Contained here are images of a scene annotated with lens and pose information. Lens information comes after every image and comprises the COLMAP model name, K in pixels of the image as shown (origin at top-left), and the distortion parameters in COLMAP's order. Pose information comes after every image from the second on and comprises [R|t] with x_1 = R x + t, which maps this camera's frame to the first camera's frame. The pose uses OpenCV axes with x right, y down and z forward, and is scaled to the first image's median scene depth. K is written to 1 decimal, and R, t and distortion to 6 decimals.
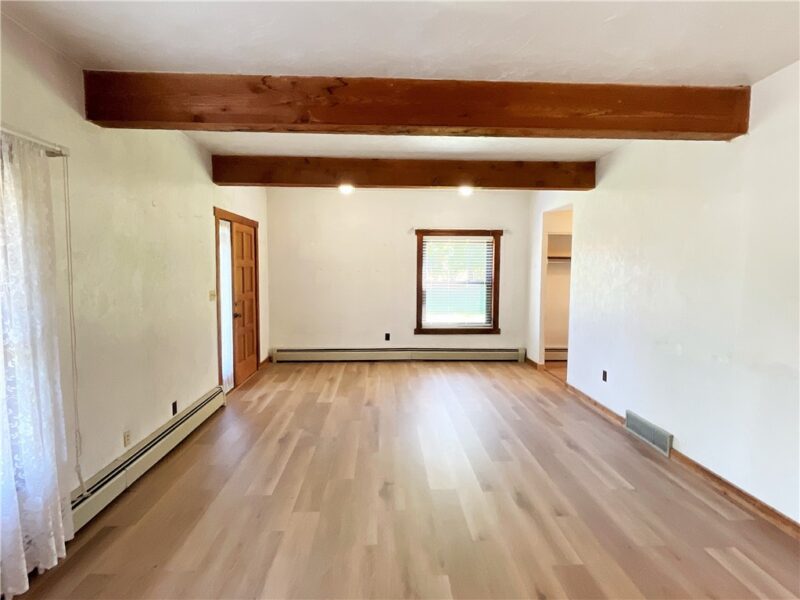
lens RADIAL K [[443.0, 0, 400.0], [0, 443.0, 300.0], [0, 0, 1]] dist [0.000838, 0.000135]
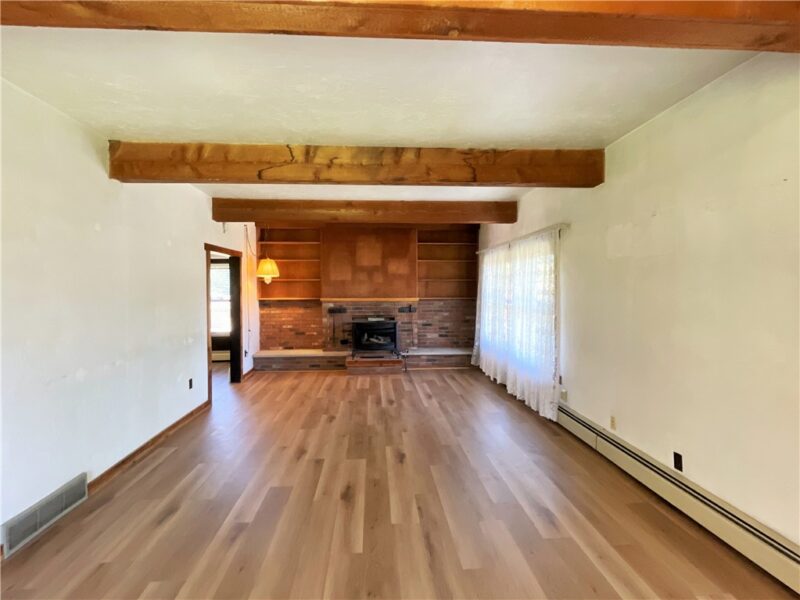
lens RADIAL K [[411.1, 0, 400.0], [0, 411.1, 300.0], [0, 0, 1]] dist [-0.000422, -0.000456]
pose [[-0.999543, 0.005051, -0.029813, 0.002524], [0.002004, 0.994847, 0.101367, -0.140841], [0.030171, 0.101261, -0.994402, 2.075830]]
